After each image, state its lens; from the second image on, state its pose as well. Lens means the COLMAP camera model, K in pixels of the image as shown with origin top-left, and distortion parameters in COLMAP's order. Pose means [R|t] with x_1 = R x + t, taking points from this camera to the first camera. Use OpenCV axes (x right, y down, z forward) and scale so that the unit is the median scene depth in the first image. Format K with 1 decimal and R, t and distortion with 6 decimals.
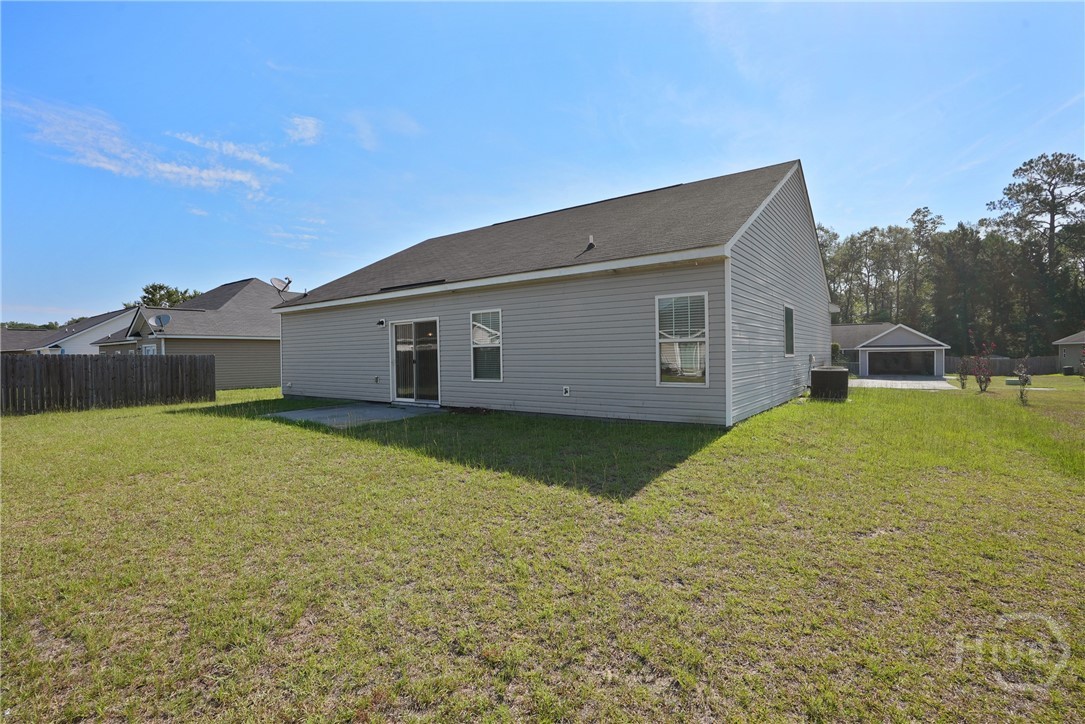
lens RADIAL K [[512.8, 0, 538.4], [0, 512.8, 362.4], [0, 0, 1]] dist [-0.060778, 0.023617]
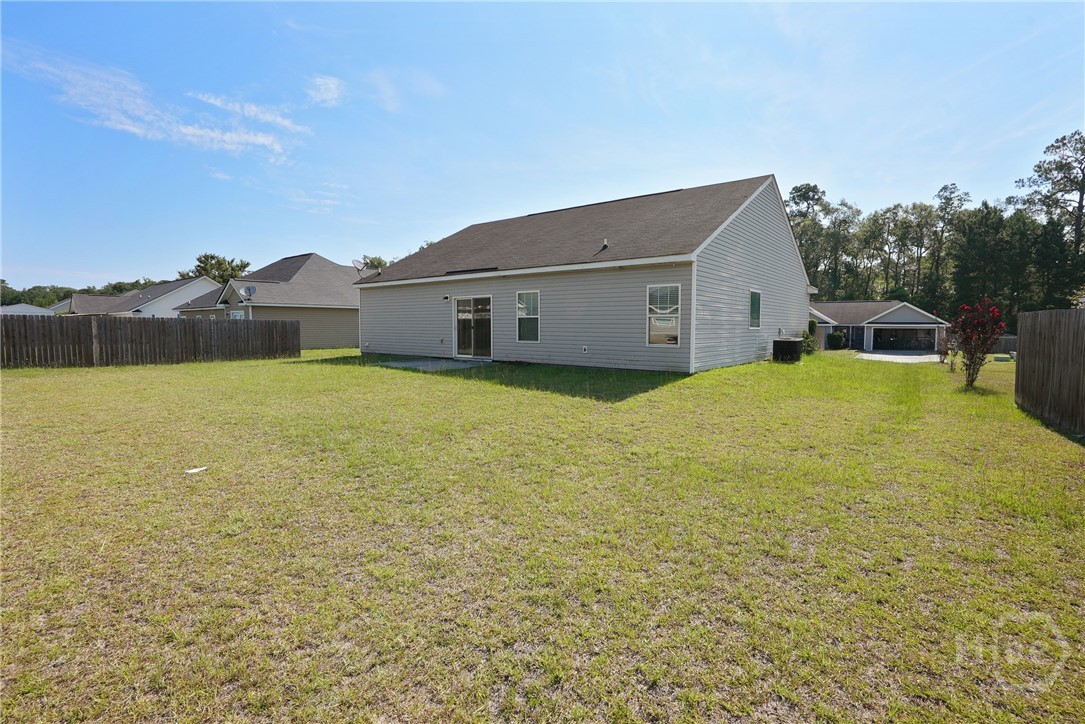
lens RADIAL K [[512.8, 0, 538.4], [0, 512.8, 362.4], [0, 0, 1]] dist [-0.060778, 0.023617]
pose [[0.998995, 0.020204, -0.040018, -0.007933], [-0.017845, 0.998130, 0.058457, 0.004552], [0.041124, -0.057684, 0.997487, -0.192337]]
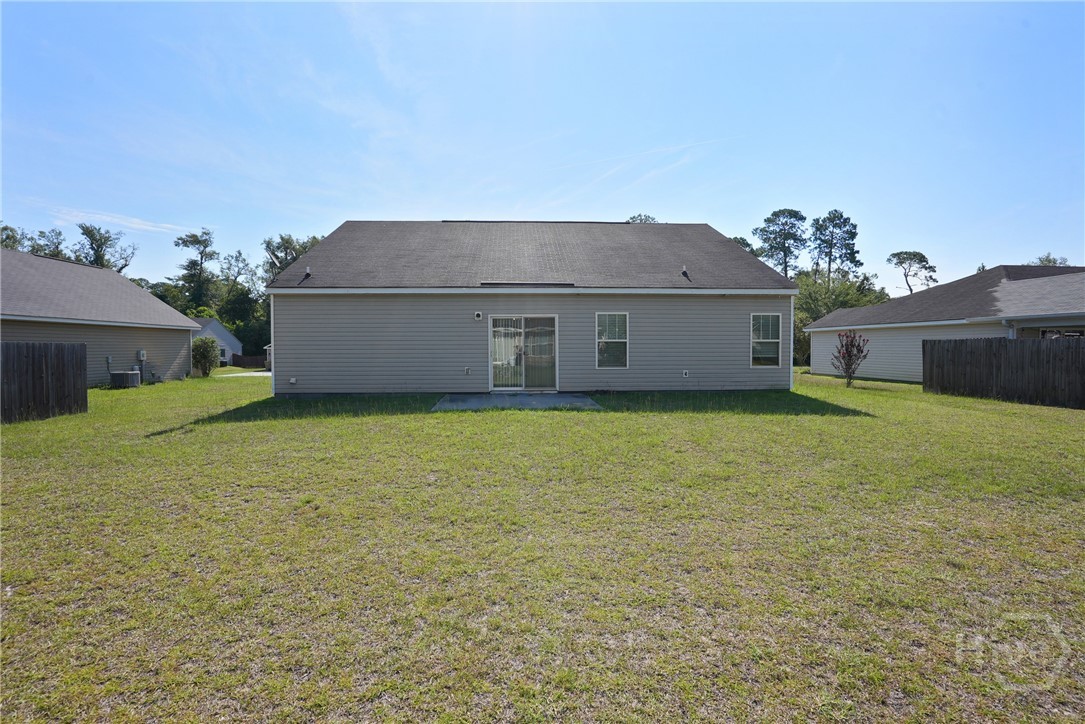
lens RADIAL K [[512.8, 0, 538.4], [0, 512.8, 362.4], [0, 0, 1]] dist [-0.060778, 0.023617]
pose [[0.772400, -0.010257, 0.635054, -0.520091], [0.000713, 0.999883, 0.015282, 0.000799], [-0.635136, -0.011351, 0.772317, 0.070494]]
